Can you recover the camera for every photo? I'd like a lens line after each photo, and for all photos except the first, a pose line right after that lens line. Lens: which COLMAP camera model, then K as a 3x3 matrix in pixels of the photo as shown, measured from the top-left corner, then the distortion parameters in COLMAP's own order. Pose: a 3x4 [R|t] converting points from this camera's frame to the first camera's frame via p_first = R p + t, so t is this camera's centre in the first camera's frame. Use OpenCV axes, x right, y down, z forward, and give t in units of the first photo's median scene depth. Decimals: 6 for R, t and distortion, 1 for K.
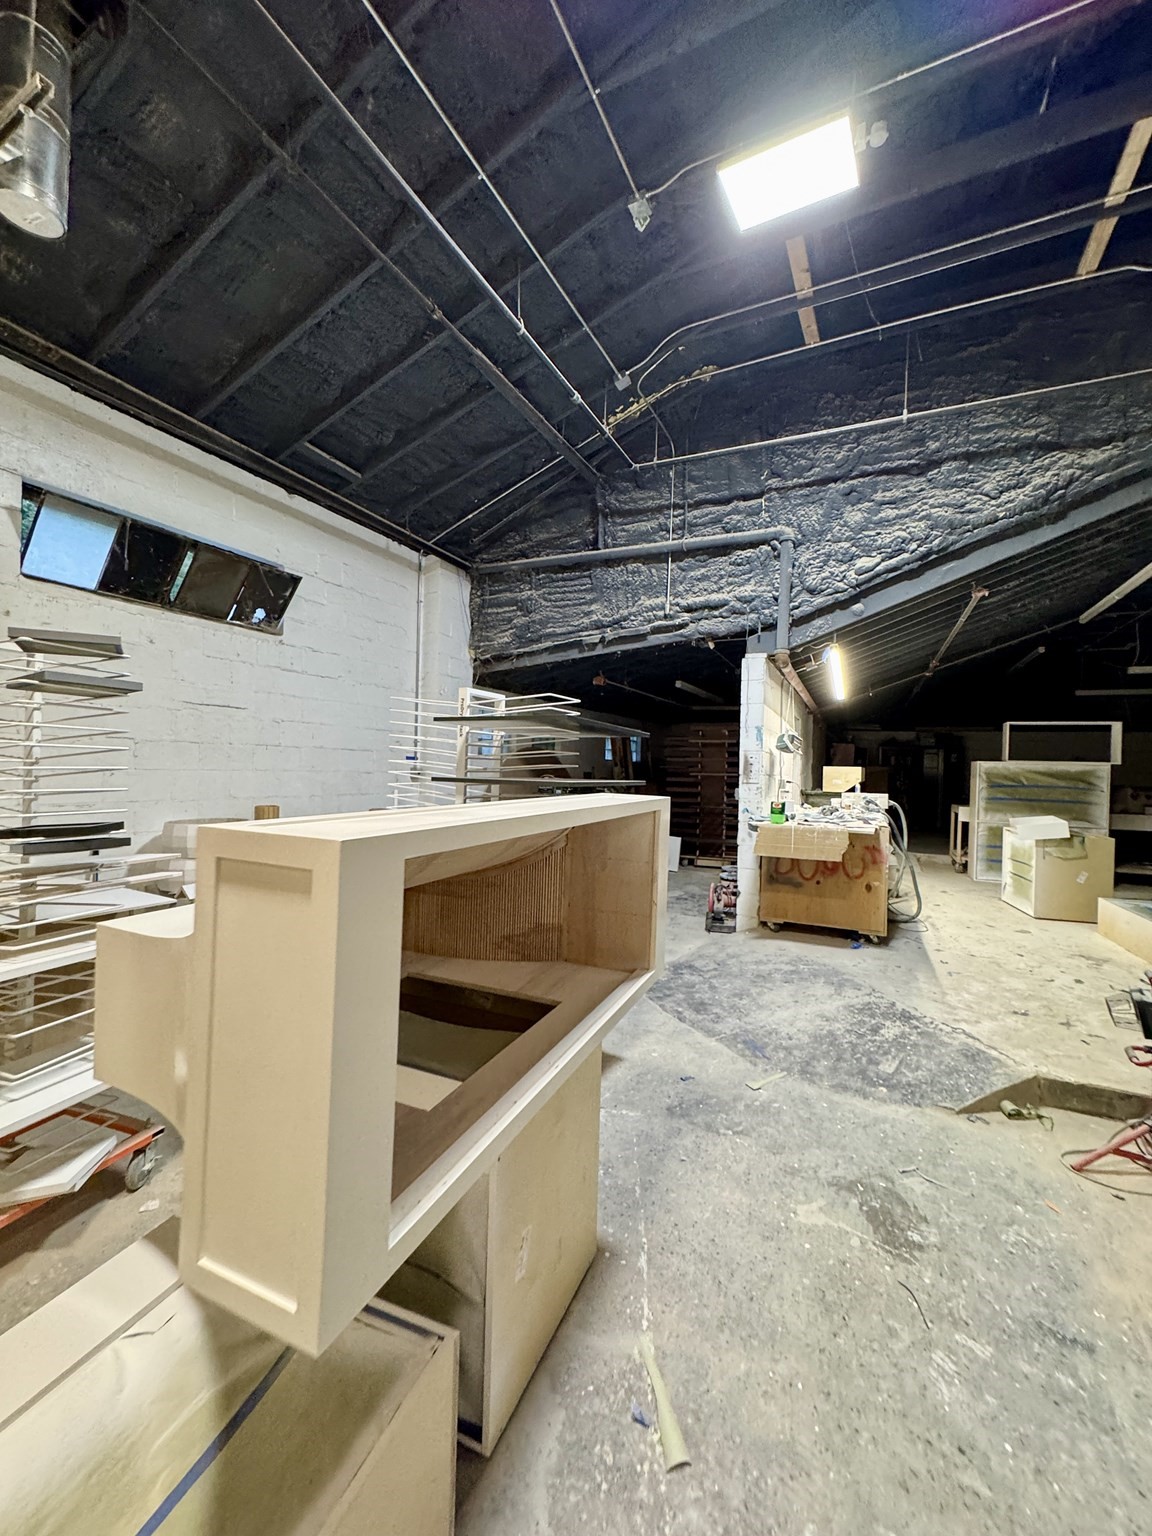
lens RADIAL K [[613.1, 0, 579.6], [0, 613.1, 769.1], [0, 0, 1]] dist [-0.002295, 0.000018]
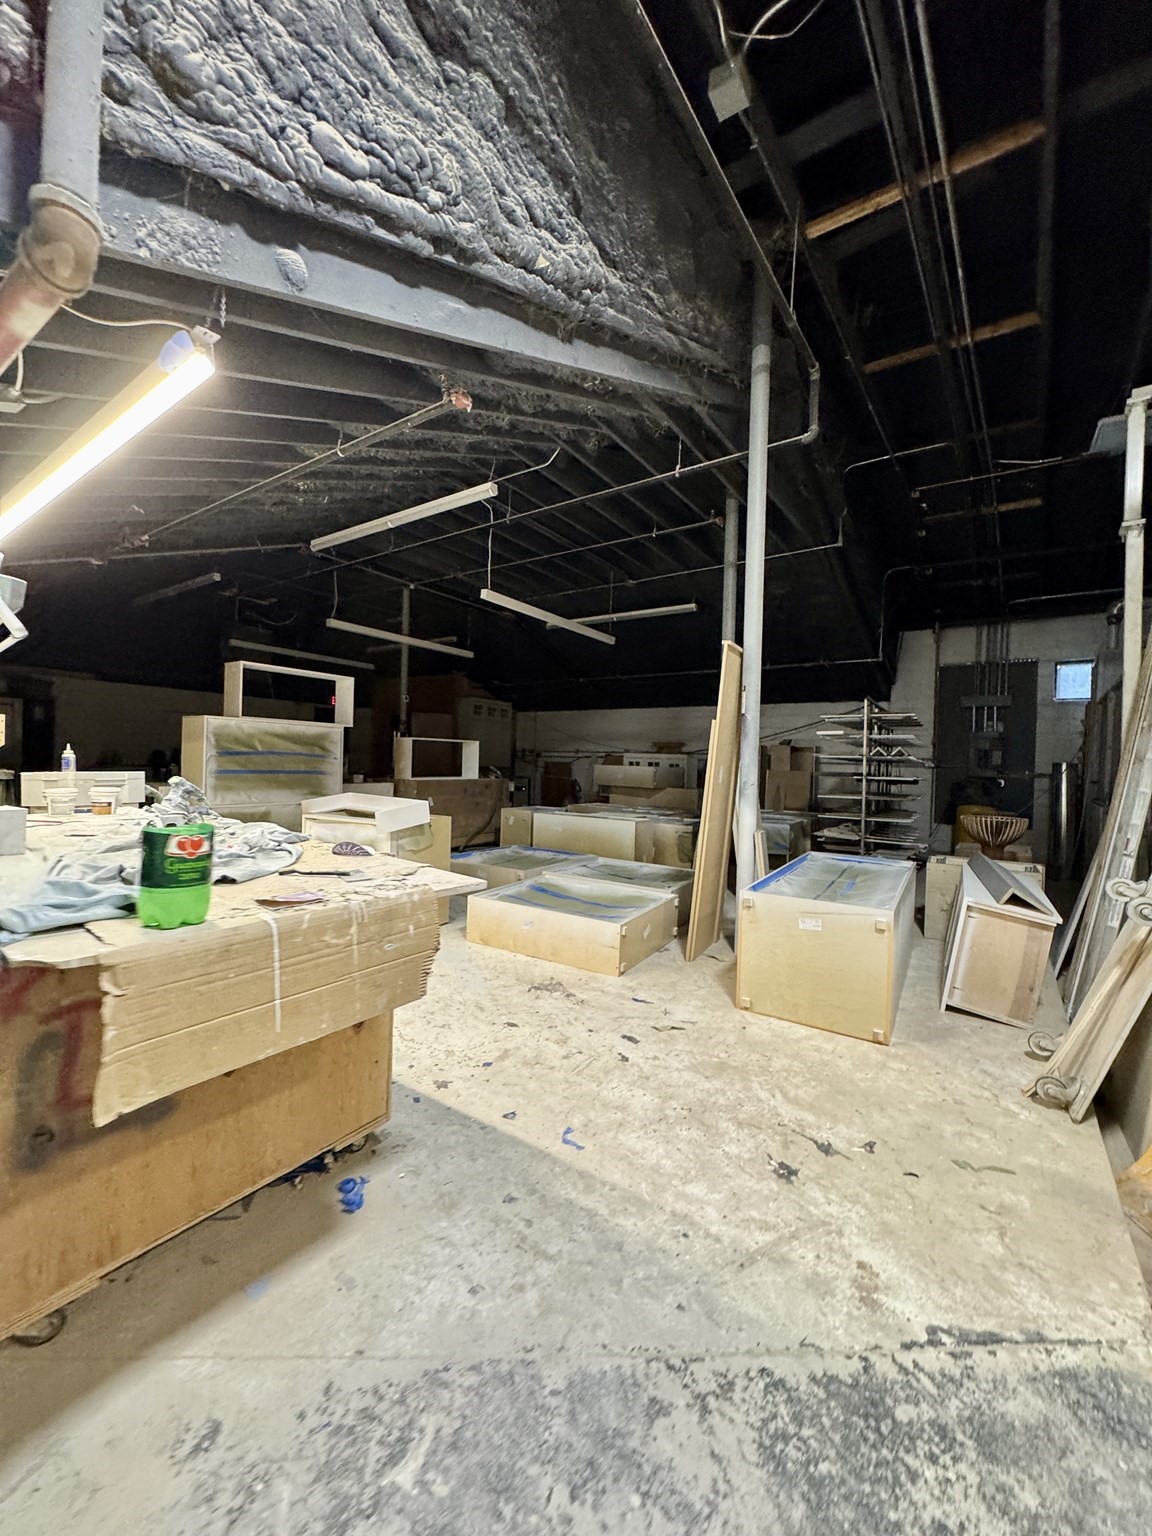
lens RADIAL K [[613.1, 0, 580.7], [0, 613.1, 767.0], [0, 0, 1]] dist [-0.002295, 0.000018]
pose [[0.169294, -0.030014, 0.985109, 0.120178], [-0.018717, 0.999258, 0.033661, 0.019680], [-0.985388, -0.024137, 0.168606, 0.778488]]
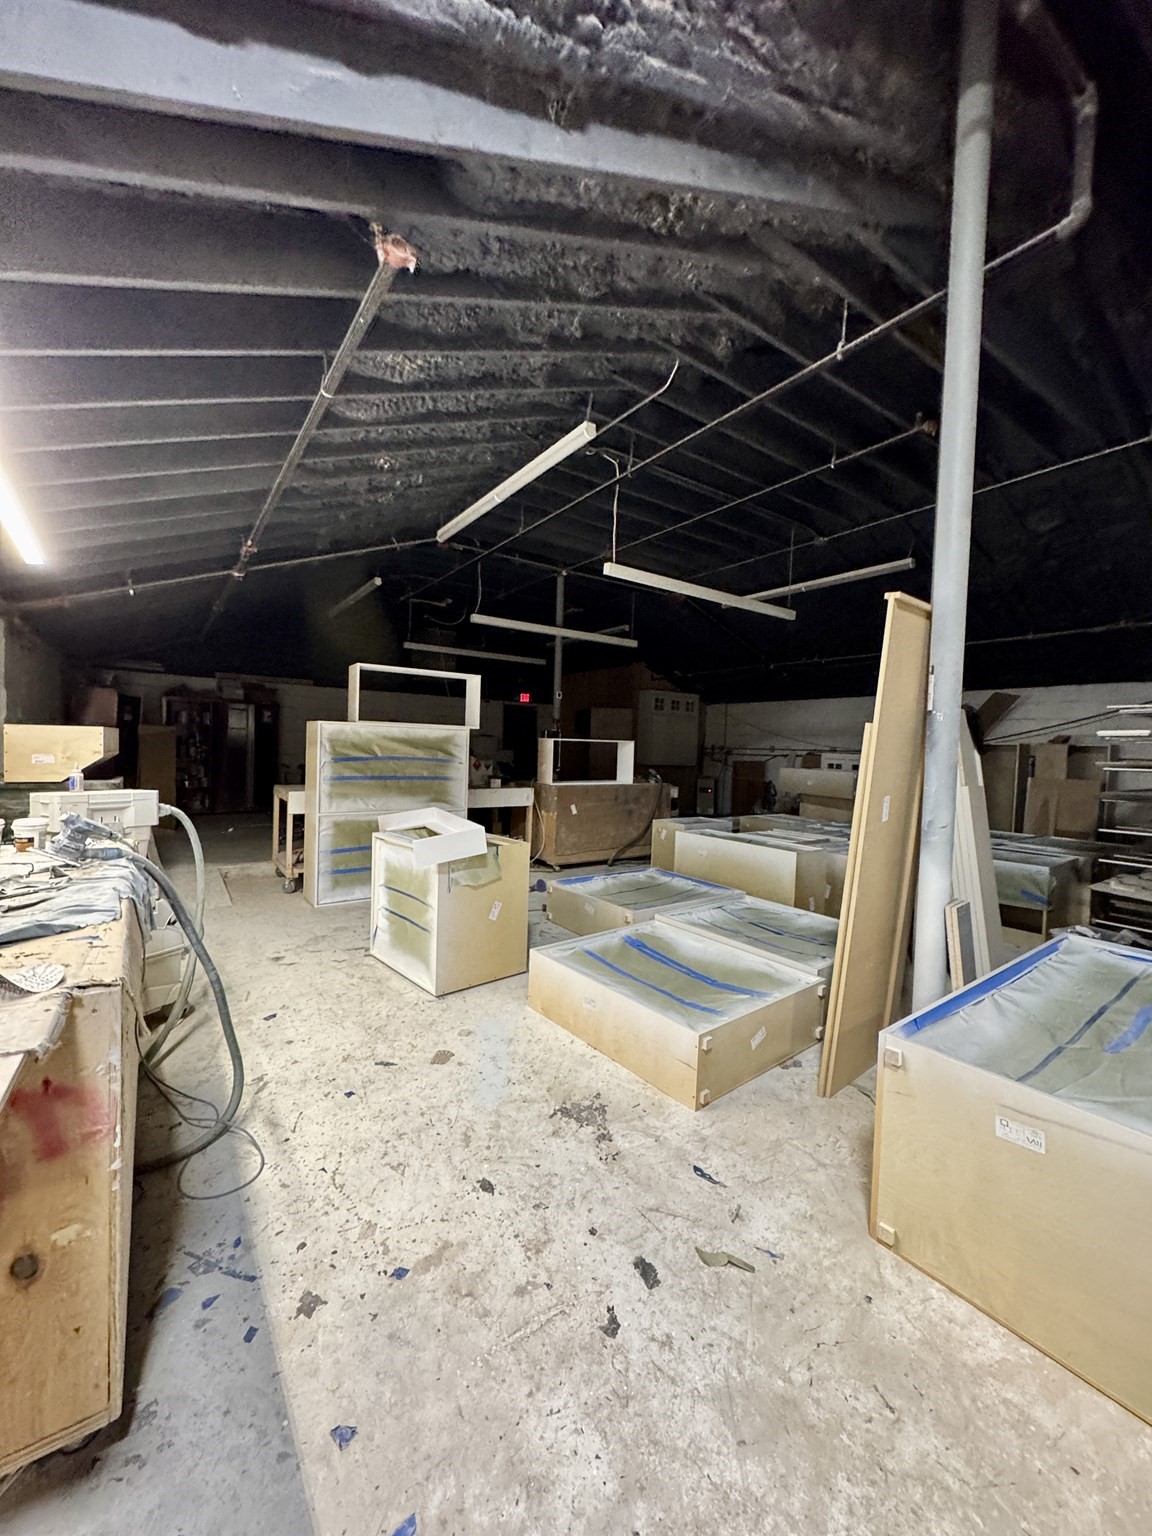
lens RADIAL K [[613.1, 0, 577.3], [0, 613.1, 768.1], [0, 0, 1]] dist [-0.002295, 0.000018]
pose [[0.511977, -0.041311, 0.858005, 0.378171], [-0.013589, 0.998328, 0.056176, -0.005286], [-0.858892, -0.040420, 0.510560, 0.696212]]
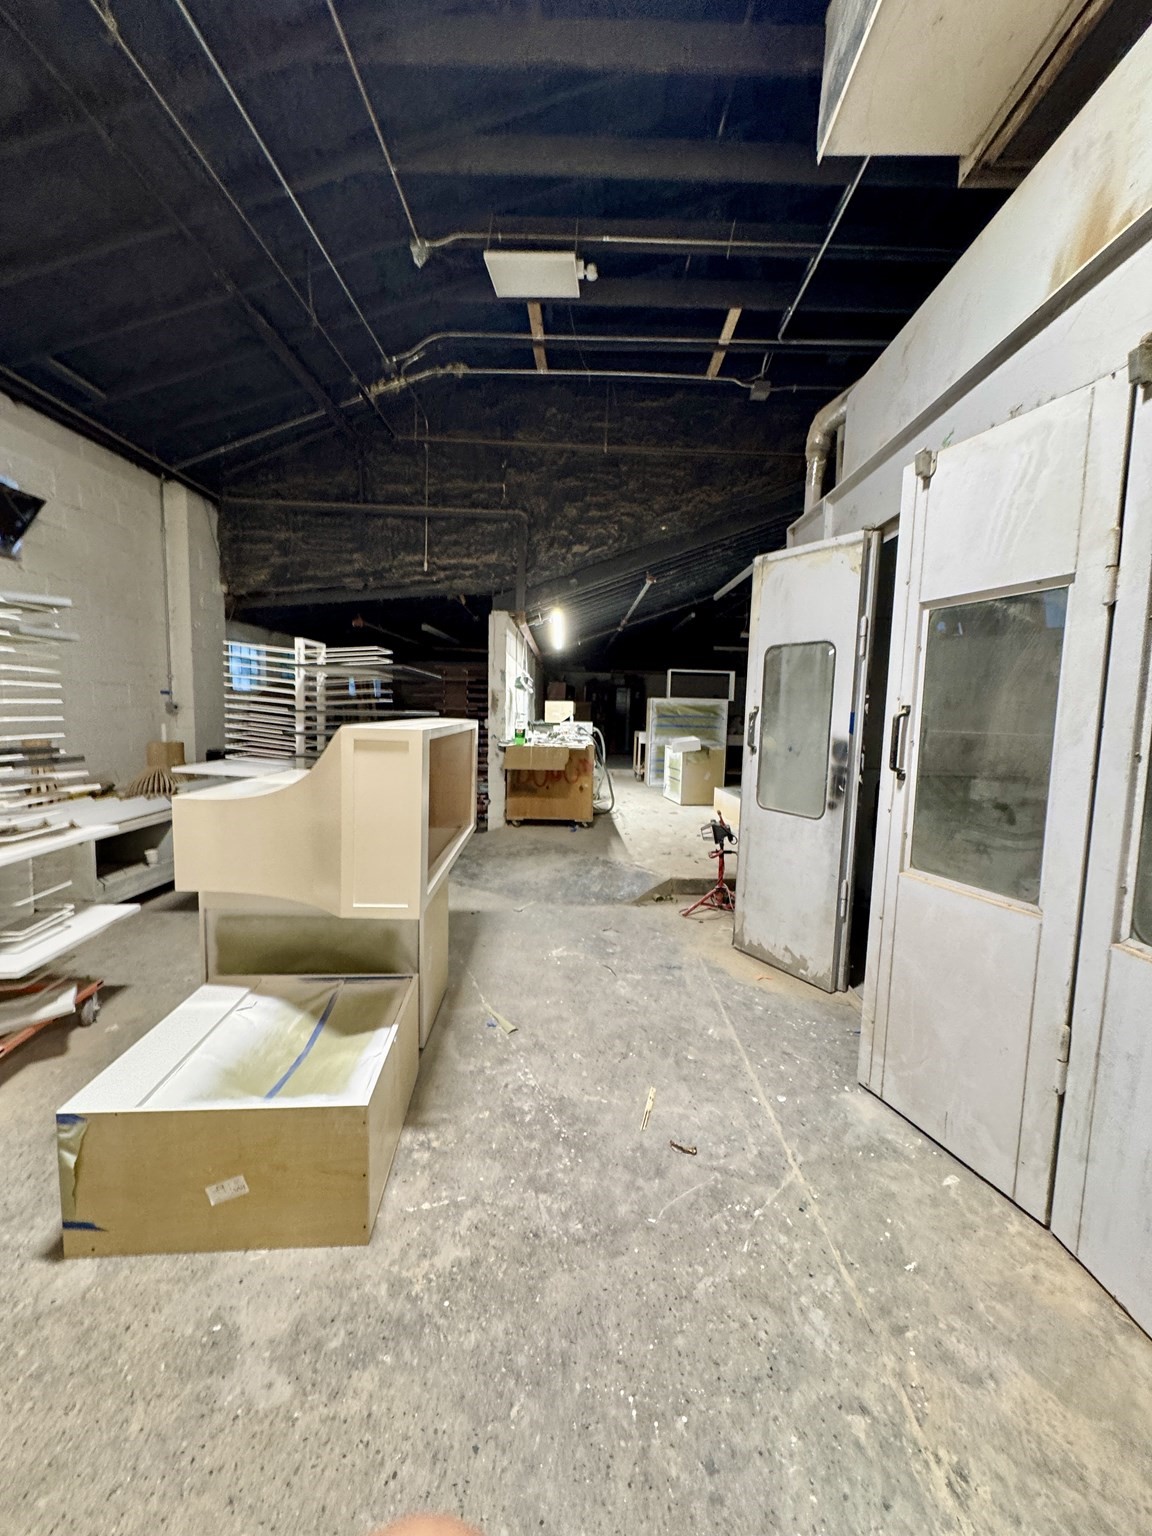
lens RADIAL K [[613.1, 0, 582.1], [0, 613.1, 768.3], [0, 0, 1]] dist [-0.002295, 0.000018]
pose [[0.898011, -0.045734, 0.437589, -0.134892], [-0.000116, 0.994558, 0.104183, 0.000522], [-0.439973, -0.093608, 0.893119, -0.244101]]
